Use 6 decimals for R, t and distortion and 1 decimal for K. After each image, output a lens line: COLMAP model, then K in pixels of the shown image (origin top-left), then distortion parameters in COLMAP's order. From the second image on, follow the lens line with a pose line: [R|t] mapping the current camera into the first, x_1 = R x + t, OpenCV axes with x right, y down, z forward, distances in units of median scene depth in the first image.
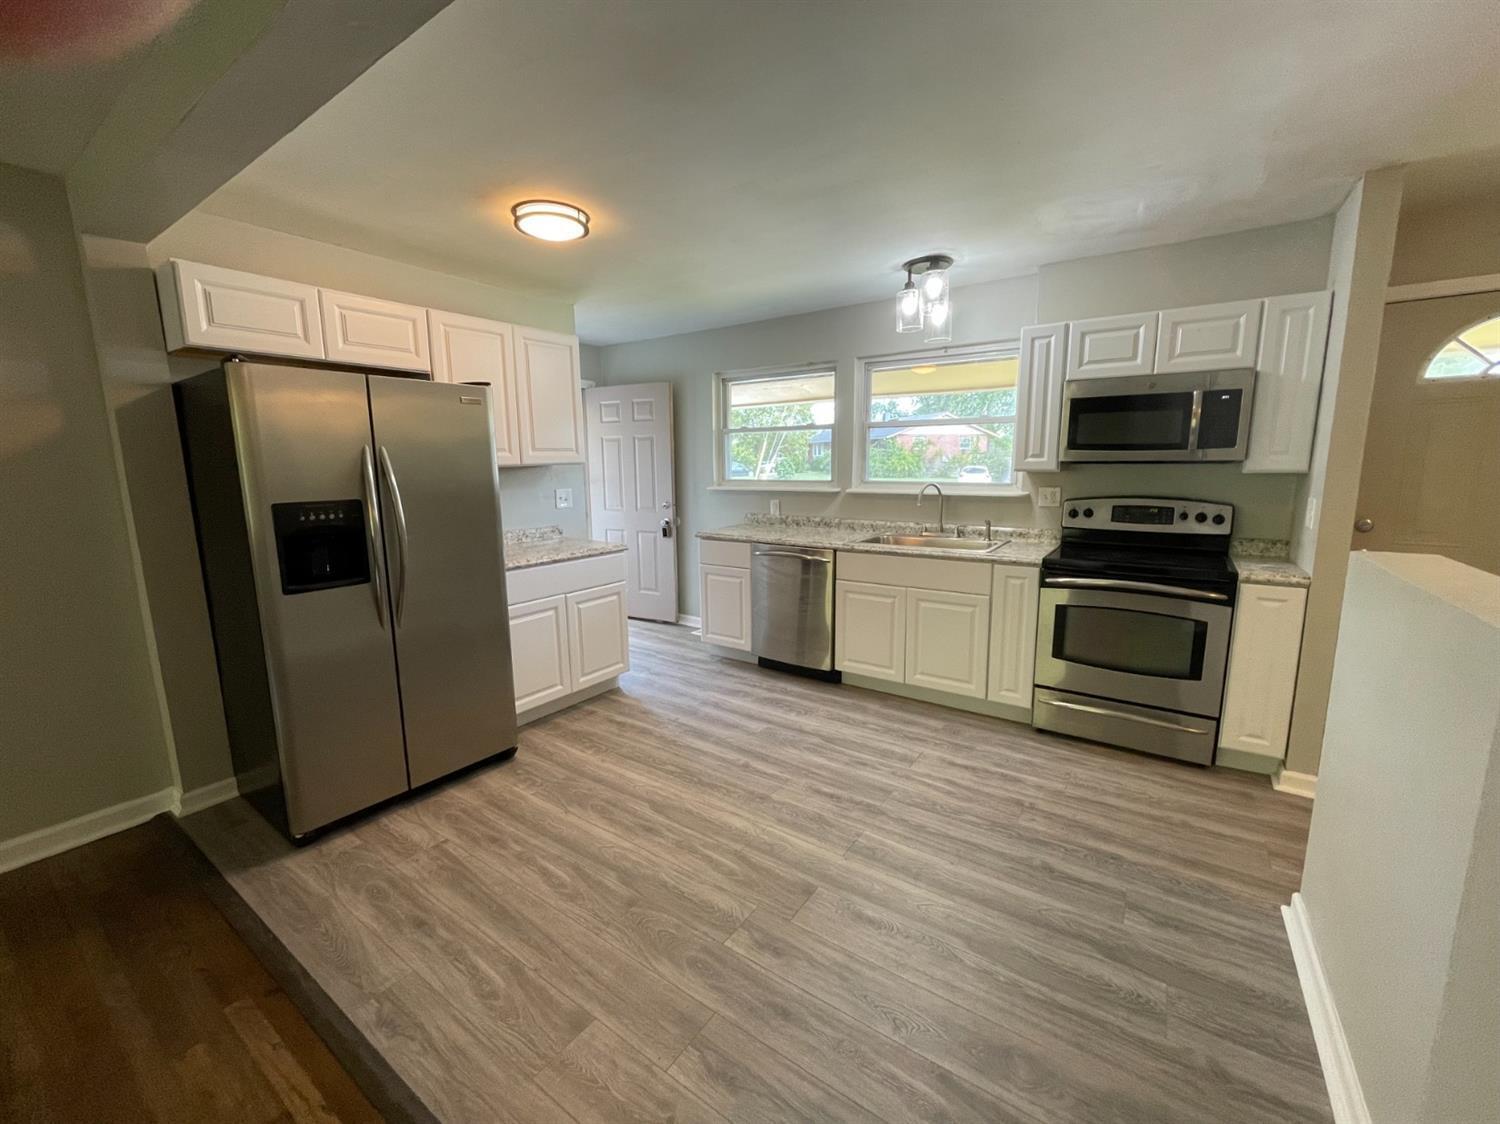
lens RADIAL K [[601.7, 0, 750.0], [0, 601.7, 568.6], [0, 0, 1]] dist [-0.000391, -0.000140]
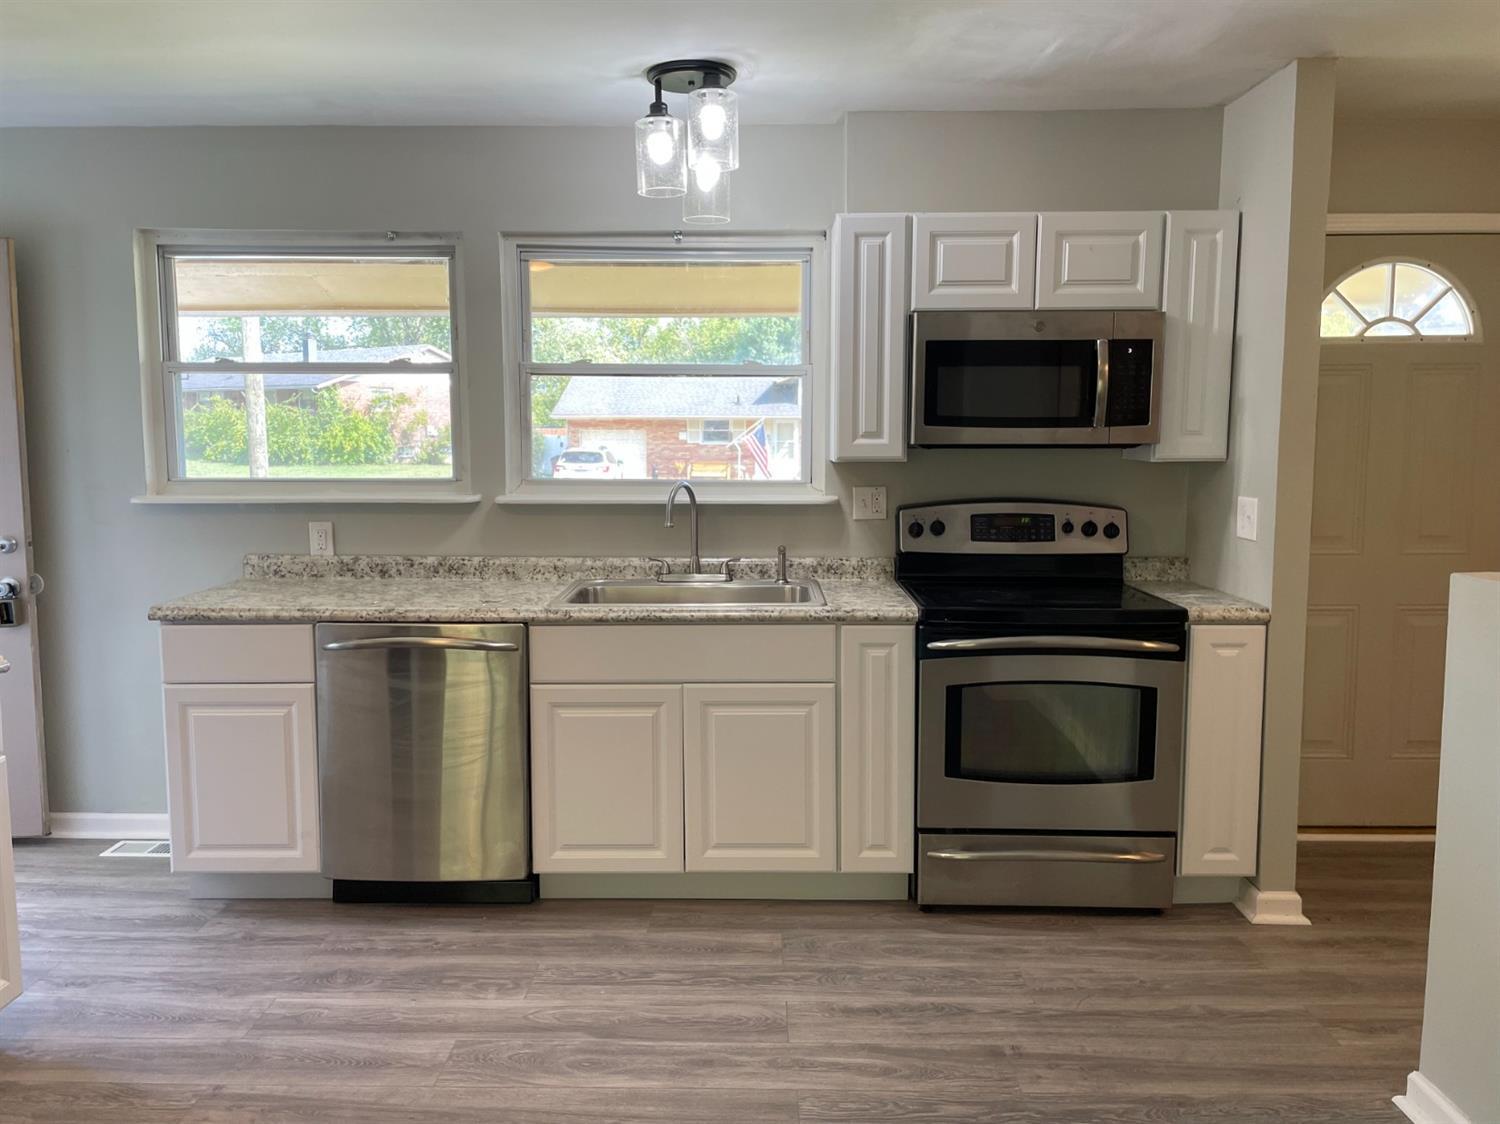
lens RADIAL K [[1120.0, 0, 750.0], [0, 1120.0, 562.0], [0, 0, 1]] dist [0.103317, -0.135877]
pose [[0.831957, -0.055301, 0.552077, -0.235922], [0.090271, 0.995254, -0.036341, -0.035491], [-0.547448, 0.080071, 0.833000, 0.166168]]
